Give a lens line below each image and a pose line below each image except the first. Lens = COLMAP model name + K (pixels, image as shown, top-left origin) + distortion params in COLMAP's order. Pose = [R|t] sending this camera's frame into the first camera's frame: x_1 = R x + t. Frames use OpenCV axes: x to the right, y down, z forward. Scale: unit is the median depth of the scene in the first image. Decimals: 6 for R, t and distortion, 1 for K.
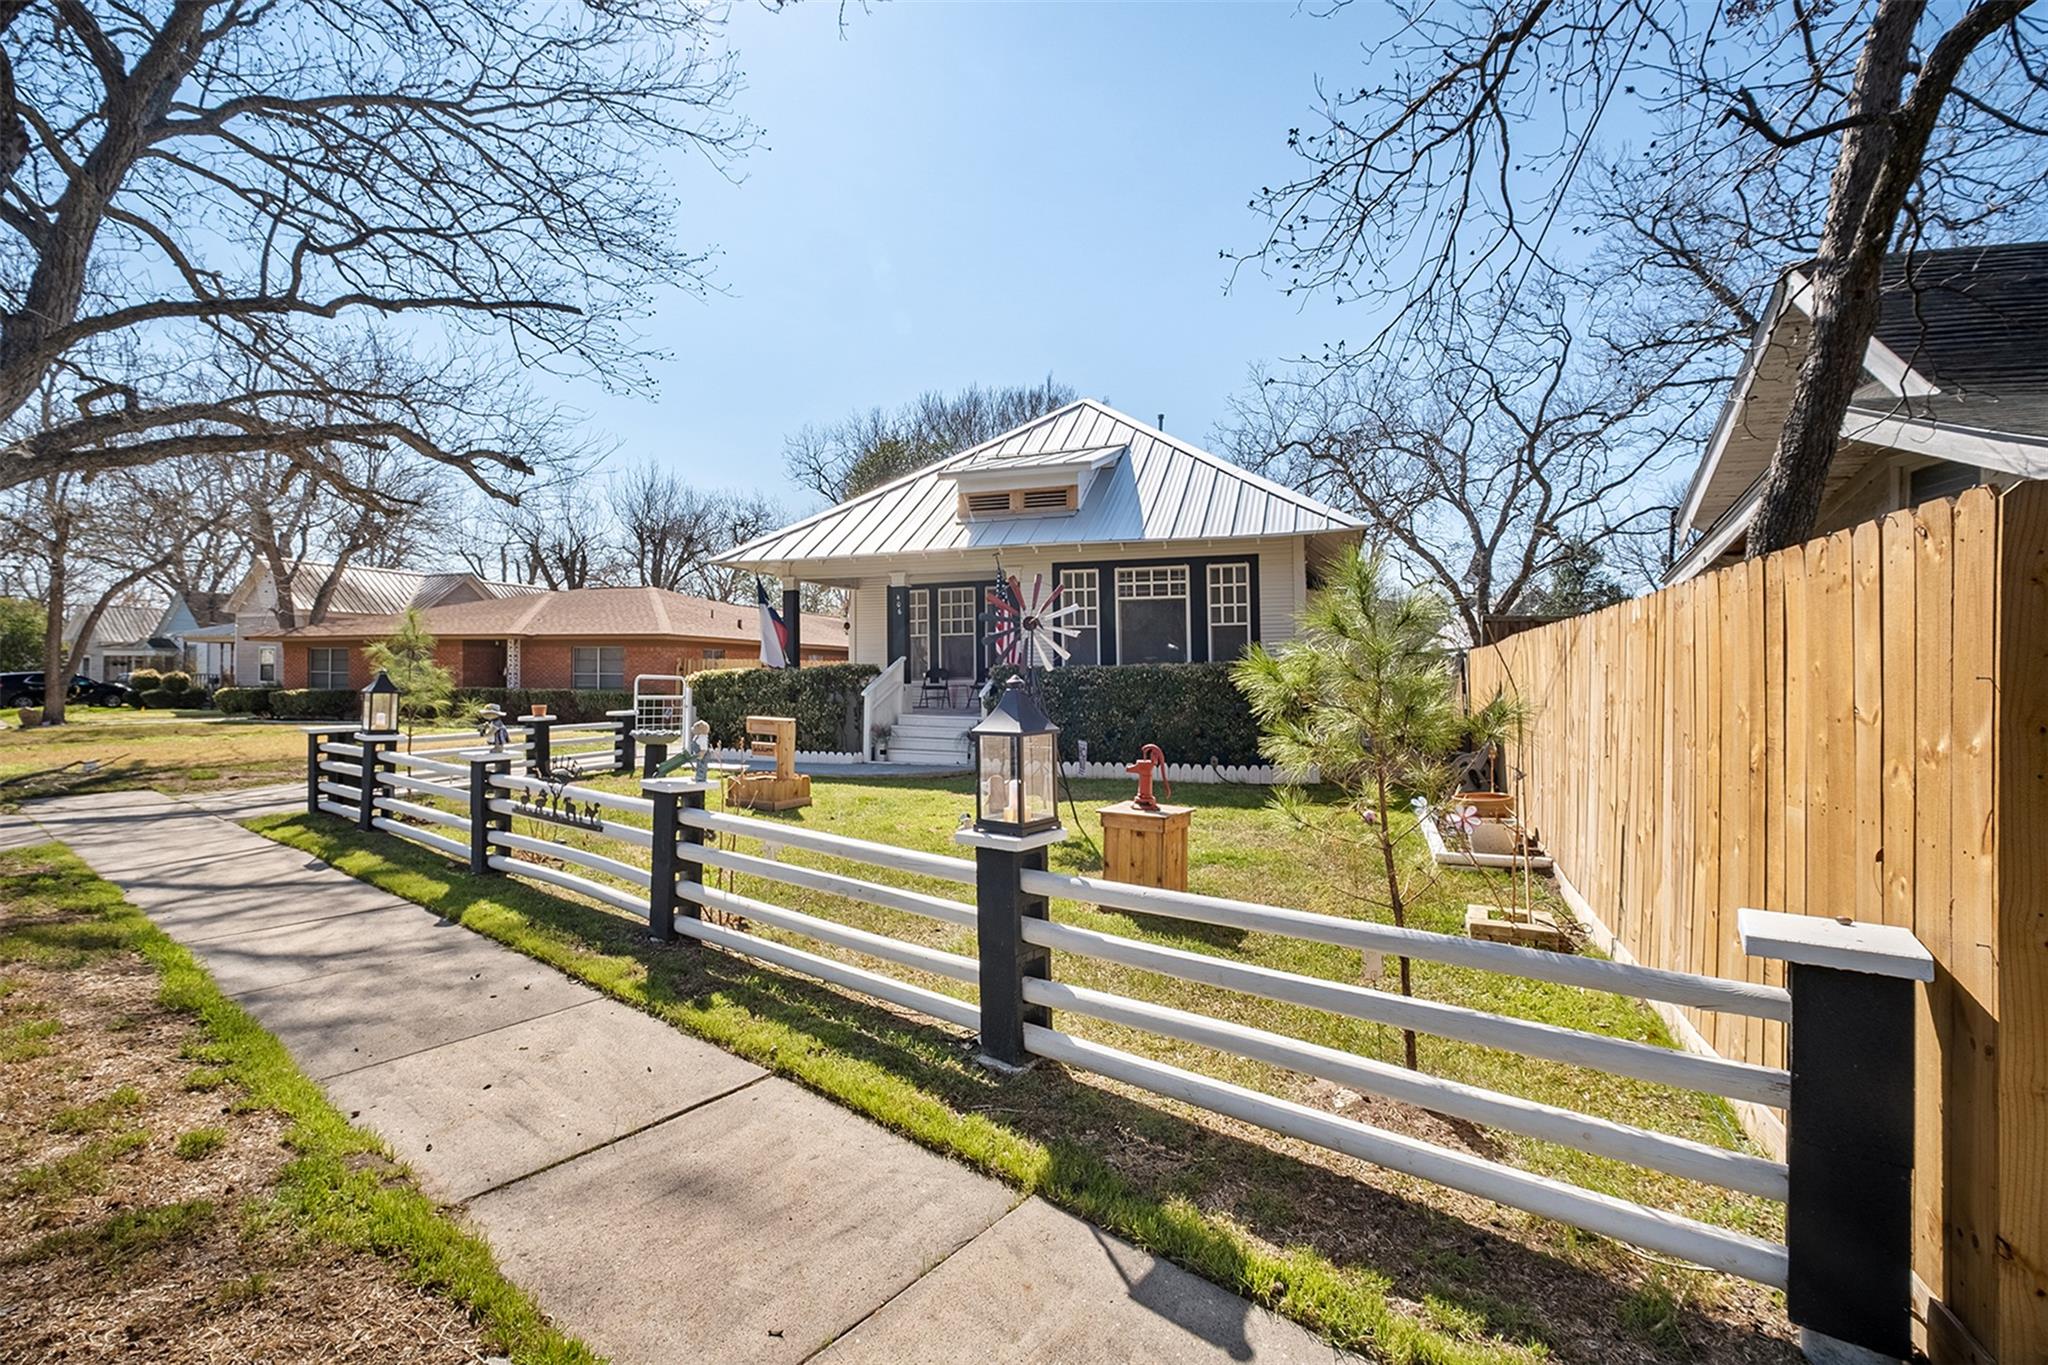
lens RADIAL K [[918.6, 0, 1081.4], [0, 918.6, 665.9], [0, 0, 1]] dist [-0.000904, -0.002221]
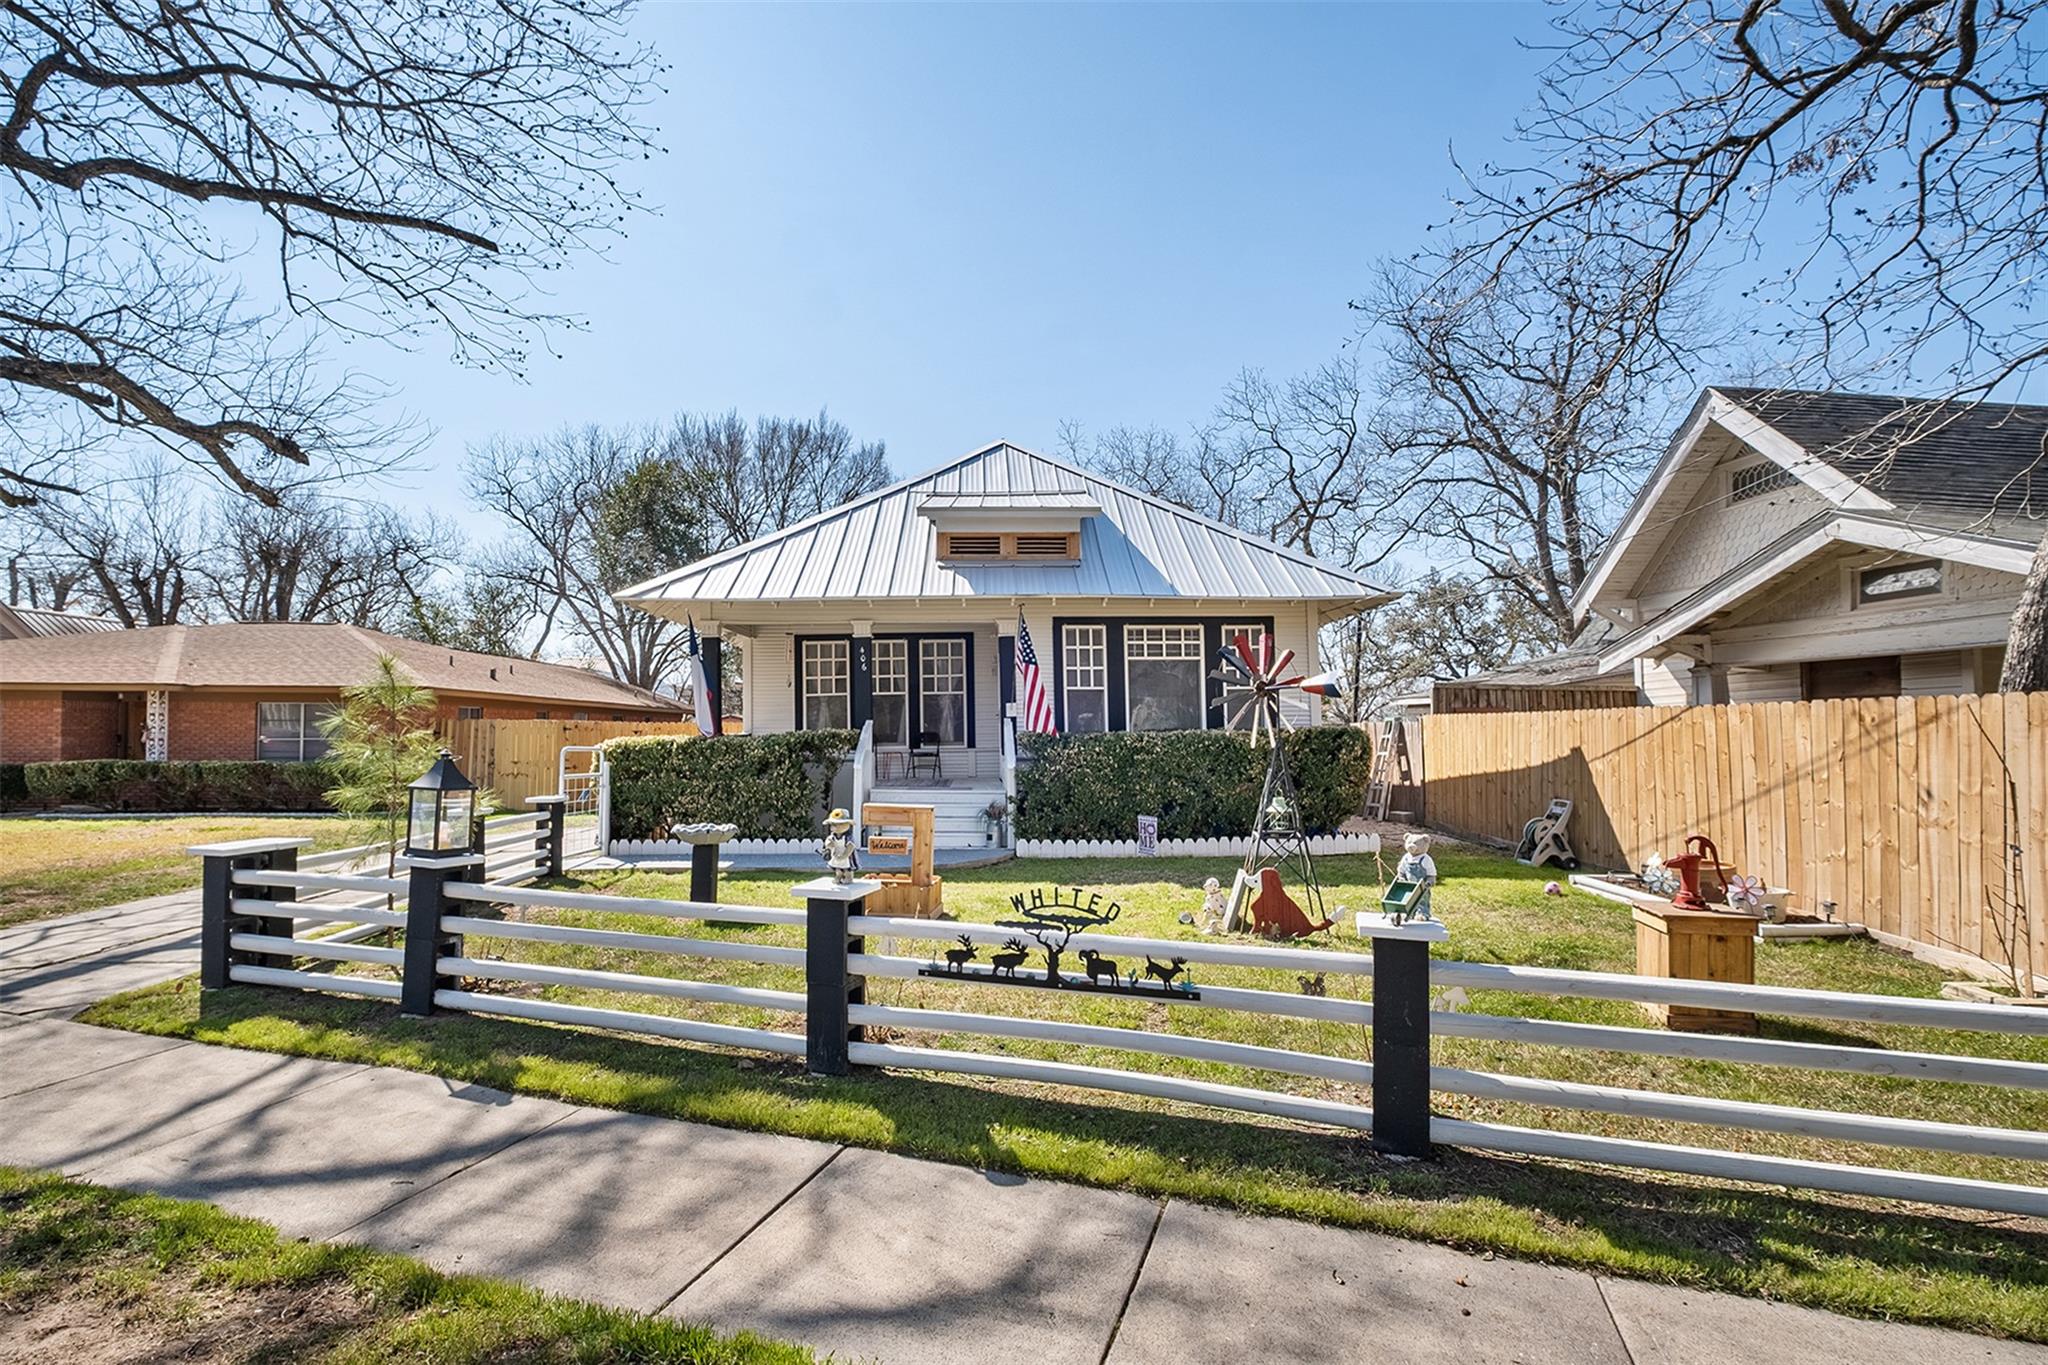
lens RADIAL K [[918.6, 0, 1080.8], [0, 918.6, 708.6], [0, 0, 1]] dist [-0.000904, -0.002221]
pose [[0.940303, 0.005169, 0.340300, -0.317154], [-0.000554, 0.999907, -0.013657, -0.009932], [-0.340339, 0.012653, 0.940218, 0.147123]]
